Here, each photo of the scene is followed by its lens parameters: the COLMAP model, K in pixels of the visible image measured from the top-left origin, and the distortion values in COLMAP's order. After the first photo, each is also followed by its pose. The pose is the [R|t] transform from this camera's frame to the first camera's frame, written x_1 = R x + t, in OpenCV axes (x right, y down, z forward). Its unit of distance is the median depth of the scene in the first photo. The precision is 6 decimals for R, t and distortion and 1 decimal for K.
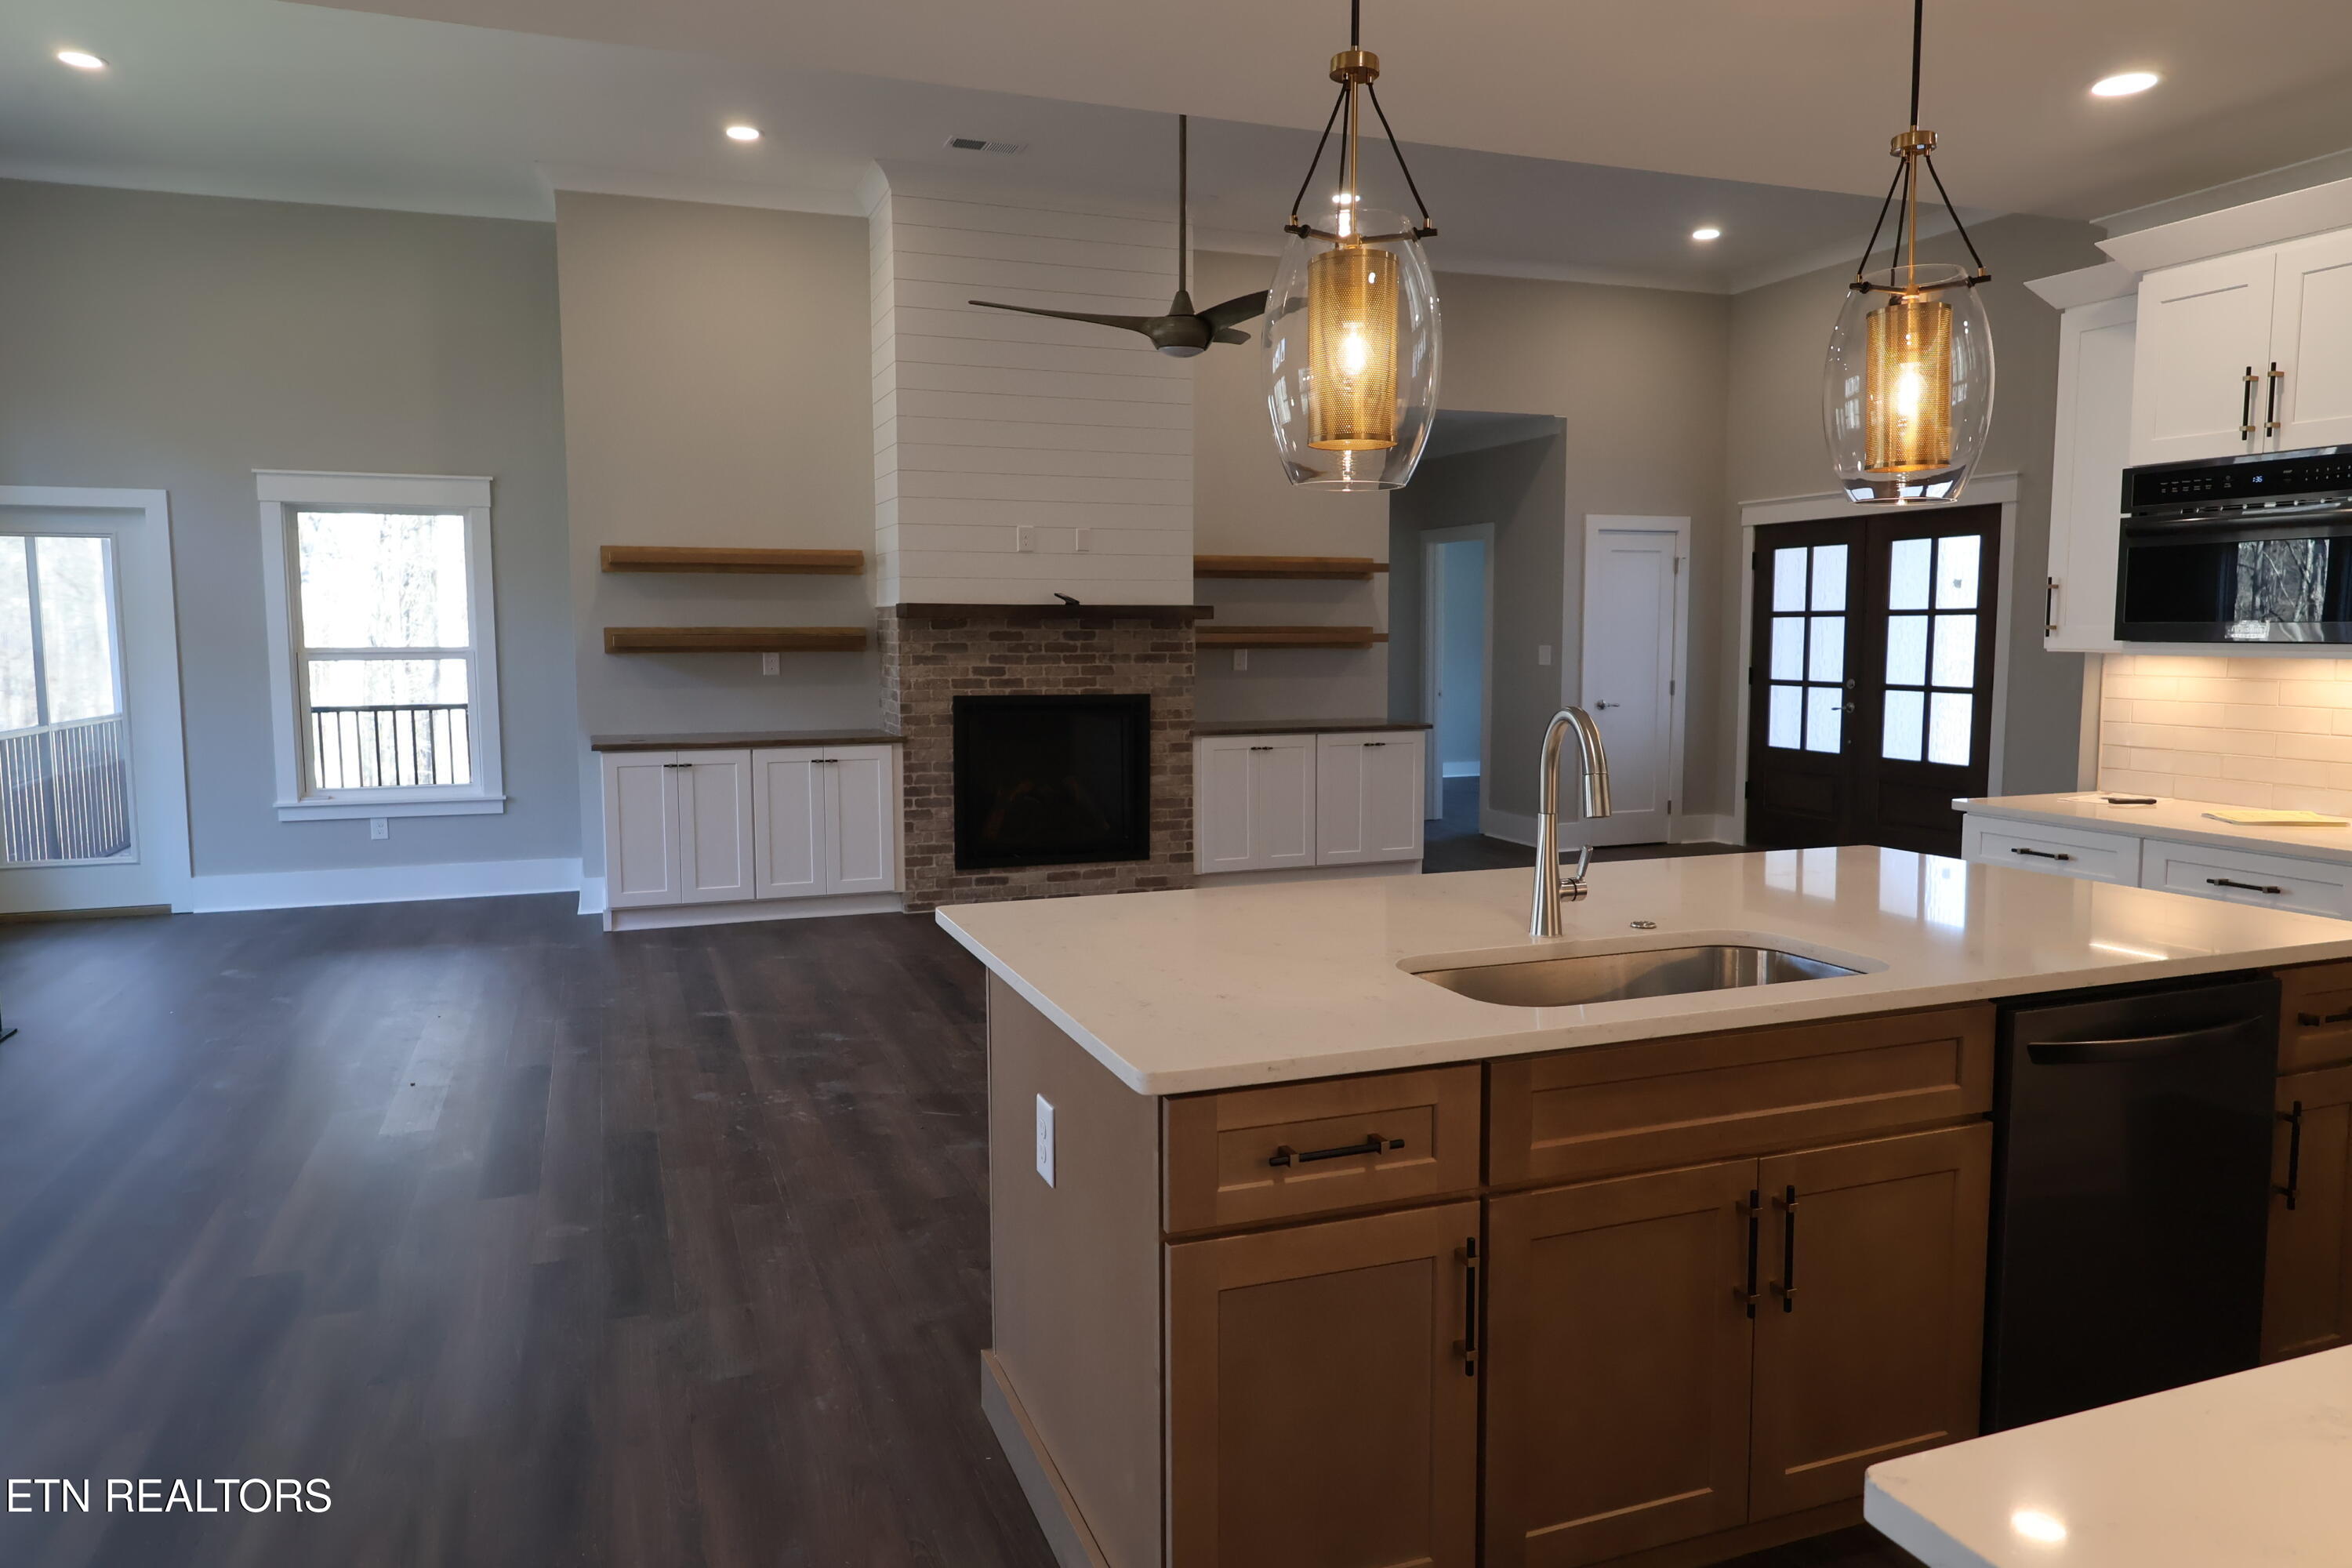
lens RADIAL K [[1542.0, 0, 1179.0], [0, 1542.0, 786.9], [0, 0, 1]] dist [-0.025394, 0.001084]
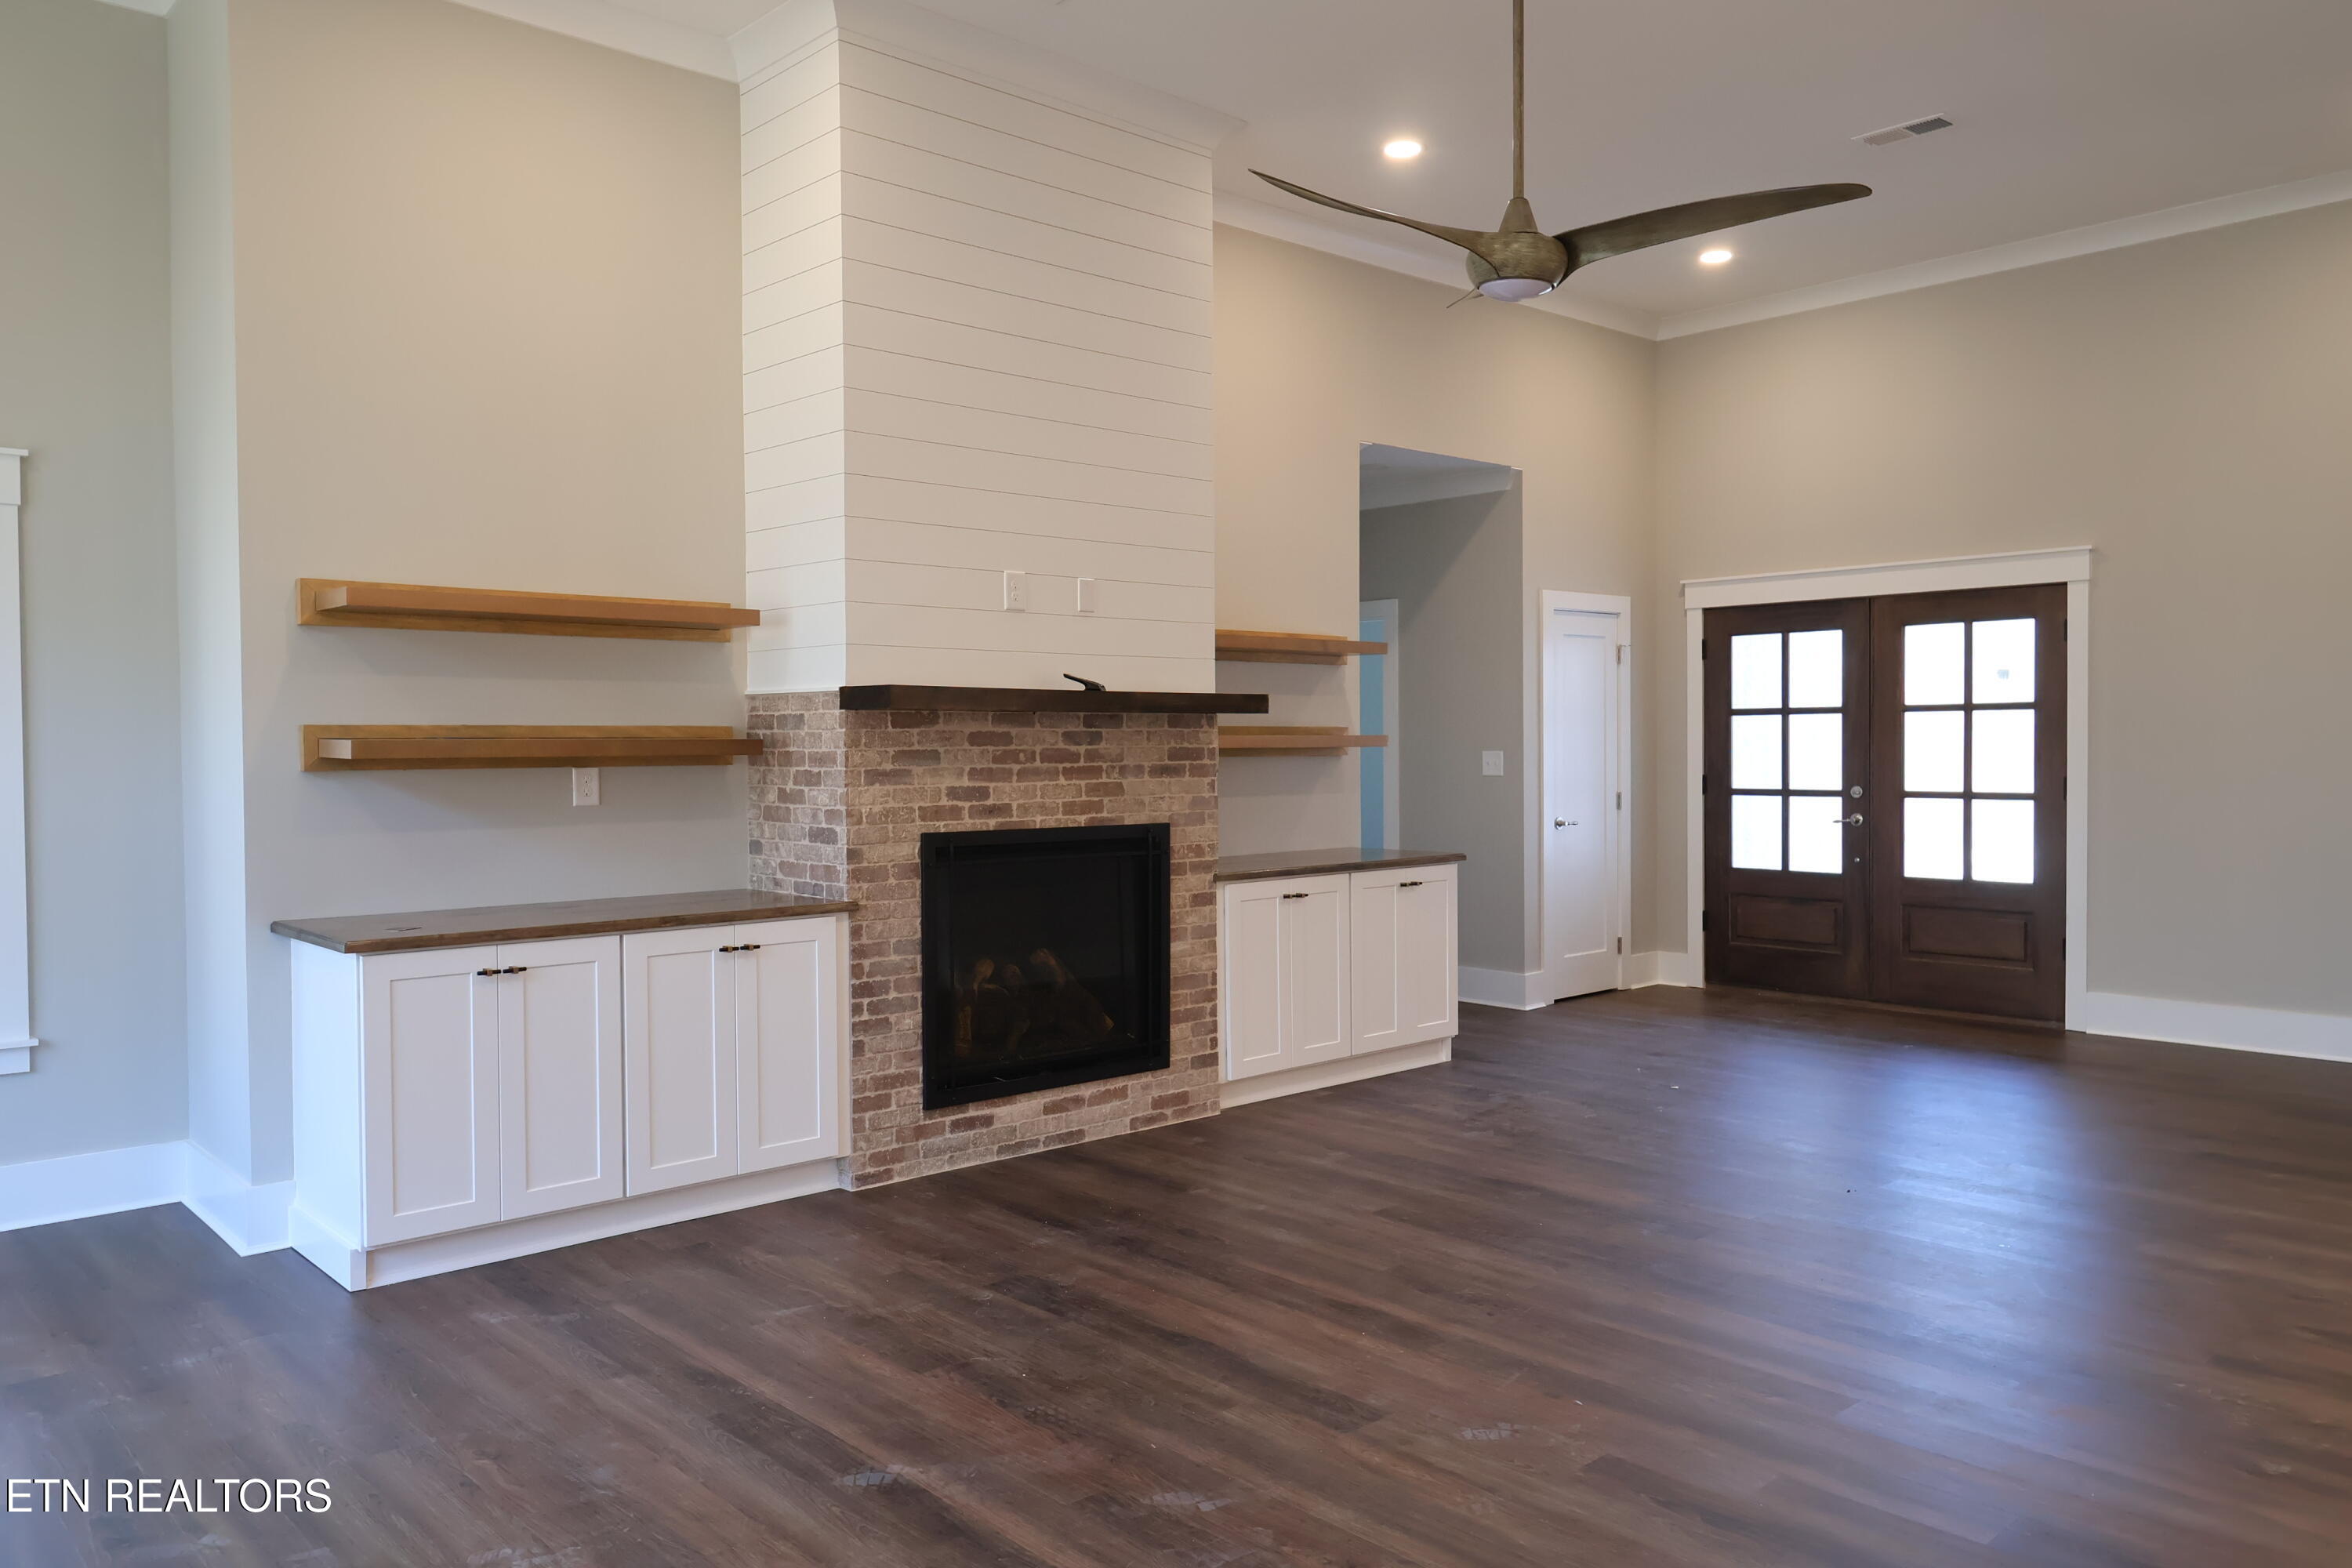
lens RADIAL K [[1675.9, 0, 1179.0], [0, 1675.9, 782.0], [0, 0, 1]] dist [-0.007529, -0.004965]
pose [[0.927547, -0.013650, 0.373457, -0.289651], [0.043474, 0.996489, -0.071554, -0.025042], [-0.371169, 0.082606, 0.924884, 0.311009]]
